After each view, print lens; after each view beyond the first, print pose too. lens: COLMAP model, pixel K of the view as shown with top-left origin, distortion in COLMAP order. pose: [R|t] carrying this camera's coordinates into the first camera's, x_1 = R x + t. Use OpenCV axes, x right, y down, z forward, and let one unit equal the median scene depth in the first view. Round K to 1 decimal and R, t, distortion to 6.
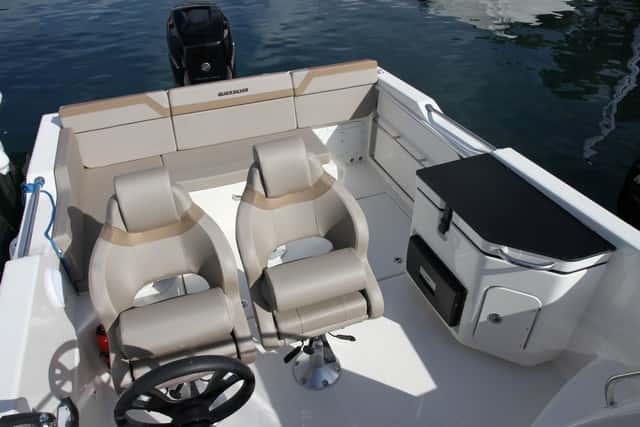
lens RADIAL K [[501.8, 0, 320.0], [0, 501.8, 213.5], [0, 0, 1]] dist [-0.000456, 0.000193]
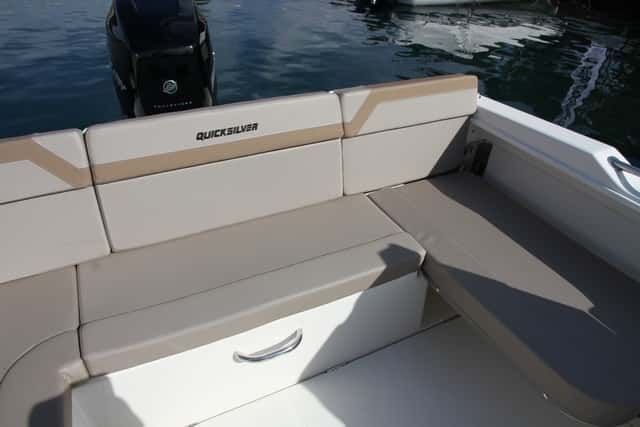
lens RADIAL K [[440.9, 0, 320.0], [0, 440.9, 213.5], [0, 0, 1]] dist [-0.055290, 0.000998]
pose [[0.994301, -0.019351, 0.104838, -0.125464], [0.022775, 0.999242, -0.031563, -0.141291], [-0.104147, 0.033771, 0.993988, 0.549733]]
